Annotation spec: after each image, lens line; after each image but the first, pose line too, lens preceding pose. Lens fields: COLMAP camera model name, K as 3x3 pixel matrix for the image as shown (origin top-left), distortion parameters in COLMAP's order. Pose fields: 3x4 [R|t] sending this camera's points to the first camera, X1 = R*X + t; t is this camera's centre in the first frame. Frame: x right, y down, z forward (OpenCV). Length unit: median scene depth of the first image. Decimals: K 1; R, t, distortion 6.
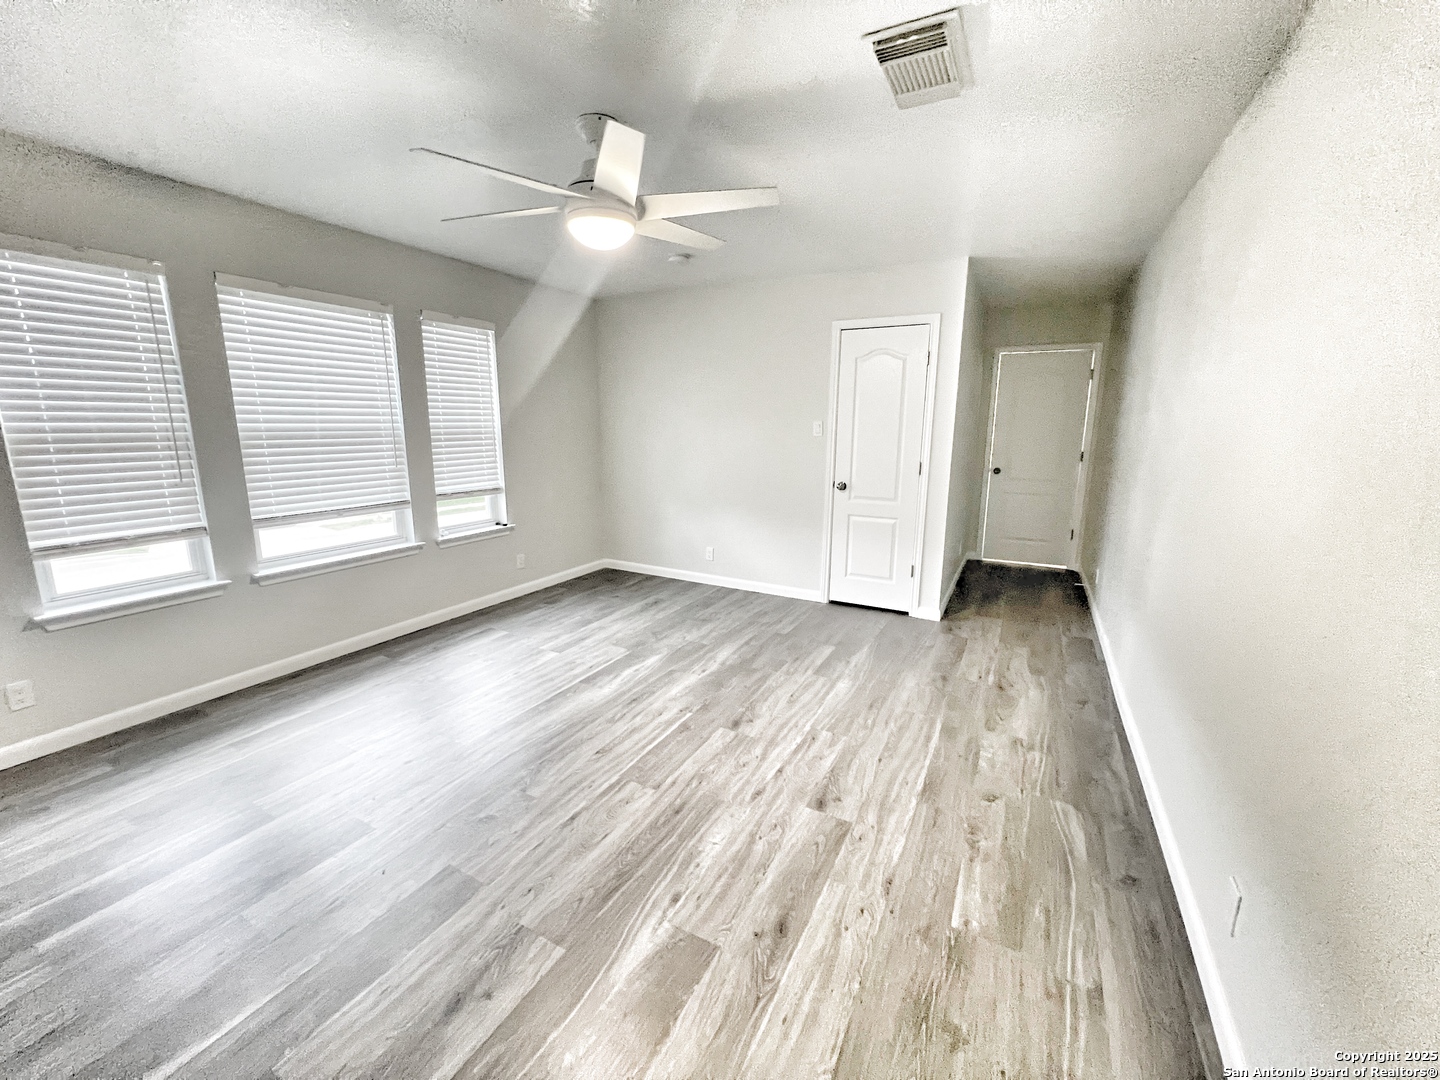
lens RADIAL K [[580.3, 0, 720.0], [0, 580.3, 540.0], [0, 0, 1]] dist [-0.000181, 0.001369]
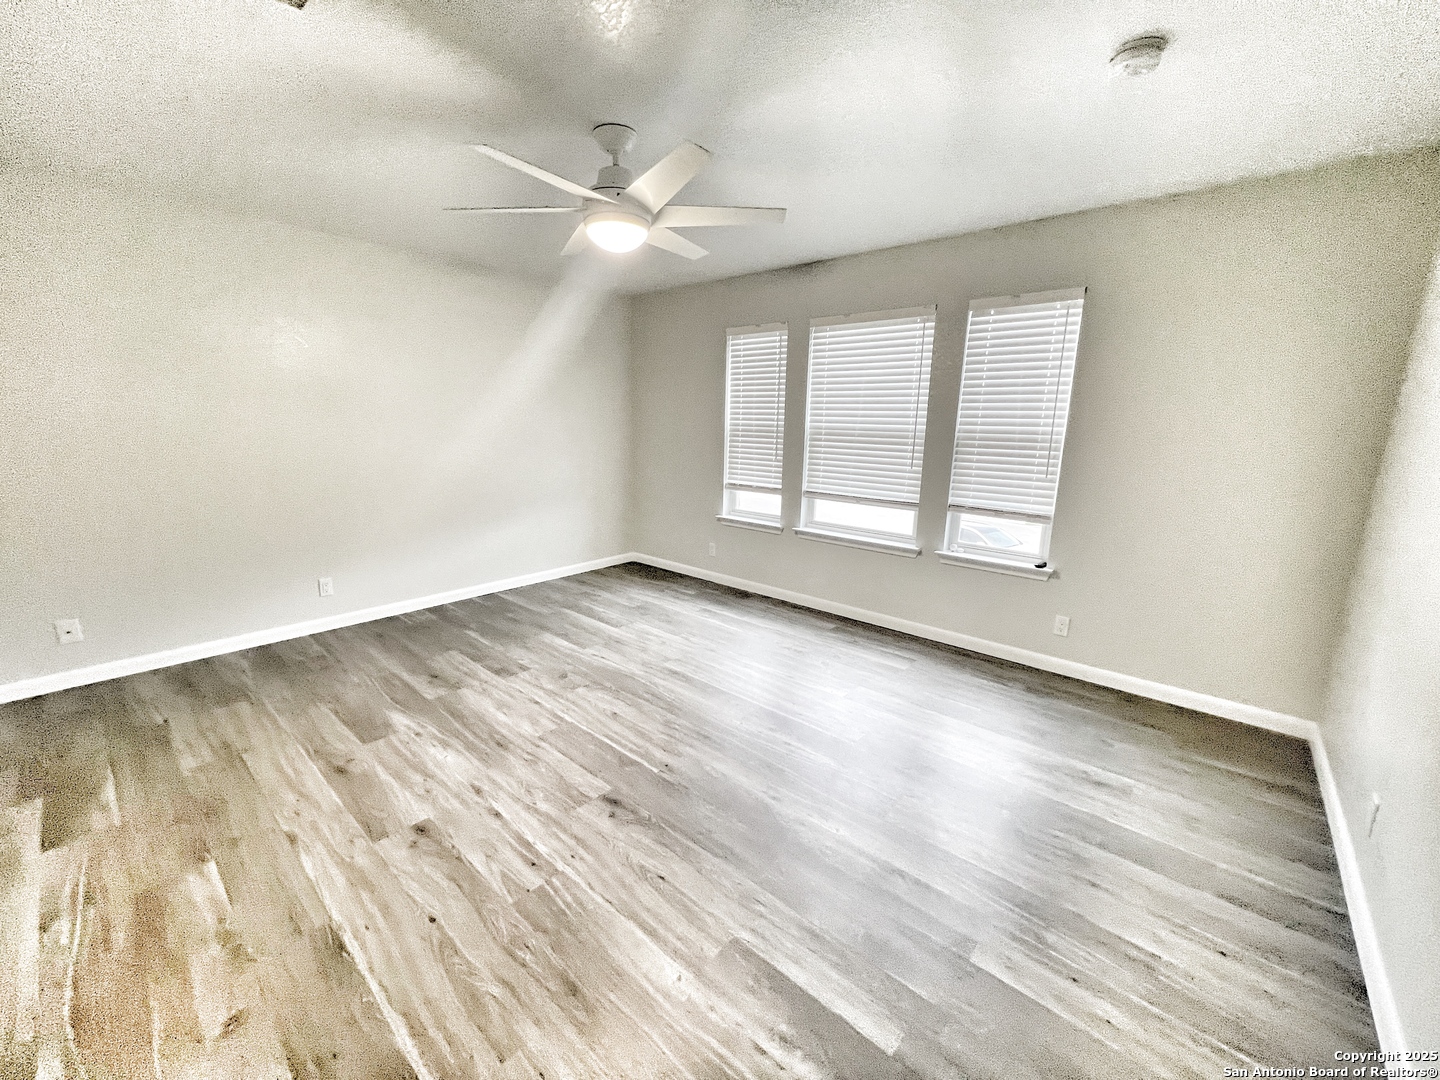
lens RADIAL K [[580.3, 0, 720.0], [0, 580.3, 540.0], [0, 0, 1]] dist [-0.000181, 0.001369]
pose [[-0.233859, 0.190584, -0.953408, 0.687607], [-0.213334, 0.946645, 0.241560, -0.244041], [0.948577, 0.259885, -0.180724, 1.207801]]
